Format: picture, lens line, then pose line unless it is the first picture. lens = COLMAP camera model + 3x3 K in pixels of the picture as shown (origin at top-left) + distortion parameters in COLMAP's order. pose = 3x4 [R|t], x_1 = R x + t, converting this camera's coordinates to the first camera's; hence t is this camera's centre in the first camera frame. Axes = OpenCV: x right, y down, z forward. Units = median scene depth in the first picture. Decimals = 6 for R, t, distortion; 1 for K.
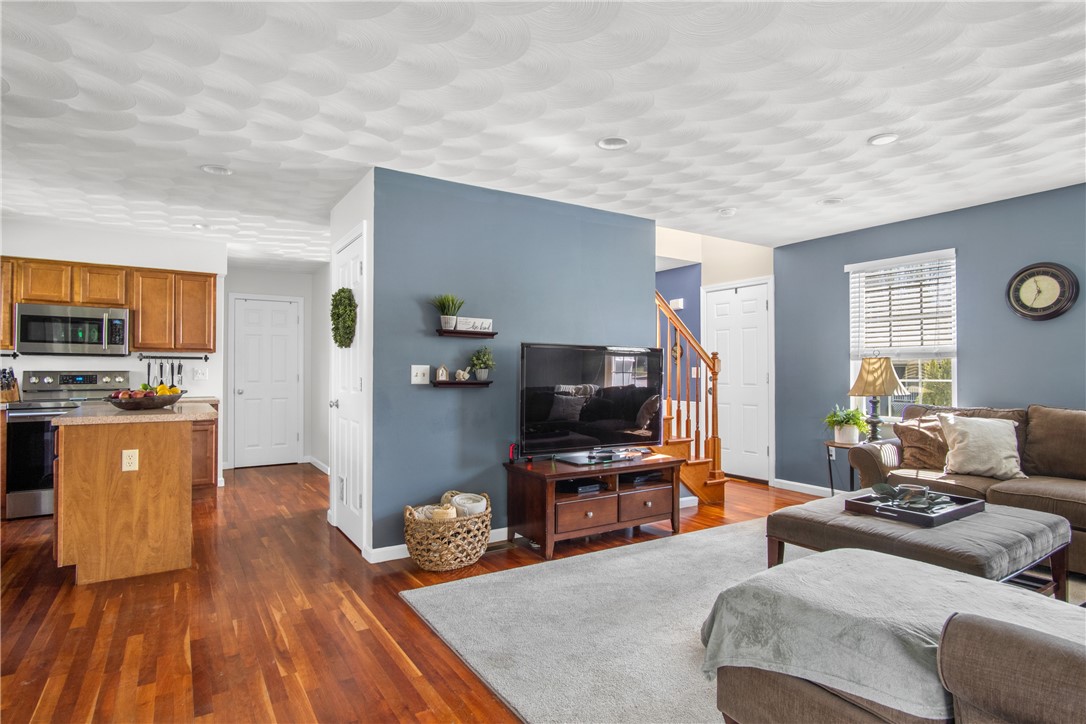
lens RADIAL K [[577.2, 0, 543.0], [0, 577.2, 365.4], [0, 0, 1]] dist [-0.002502, -0.000710]
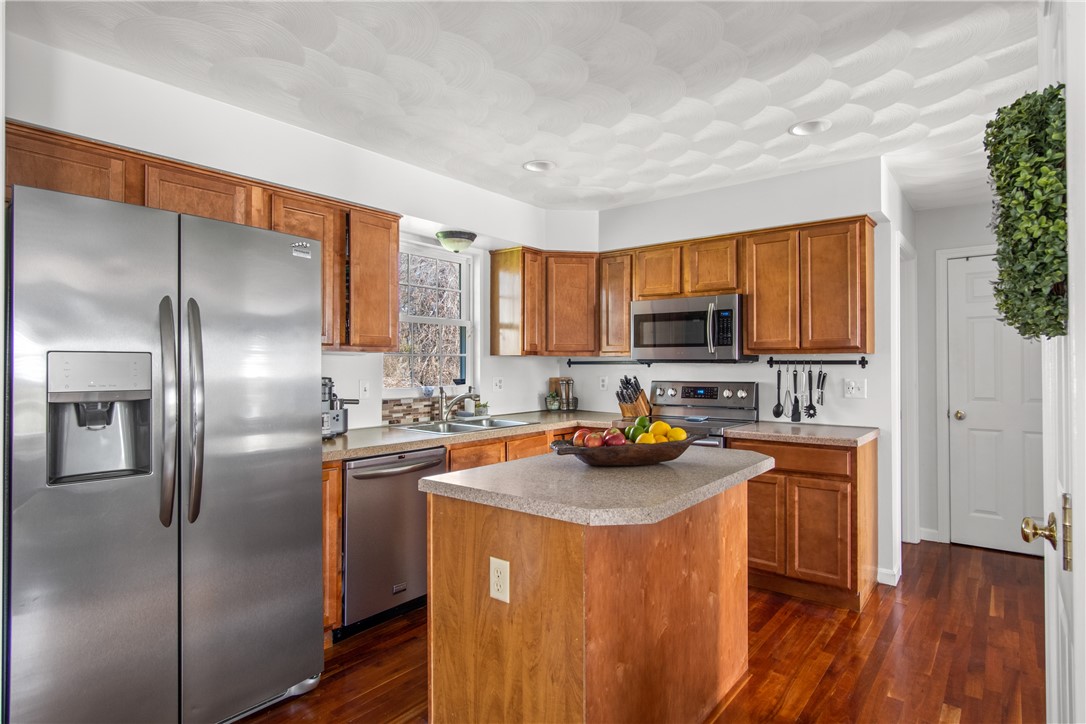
lens RADIAL K [[577.2, 0, 542.1], [0, 577.2, 362.9], [0, 0, 1]] dist [-0.002502, -0.000710]
pose [[0.316249, -0.004946, -0.948663, -0.137947], [0.011837, 0.999929, -0.001268, -0.016796], [0.948602, -0.010828, 0.316285, 0.555712]]
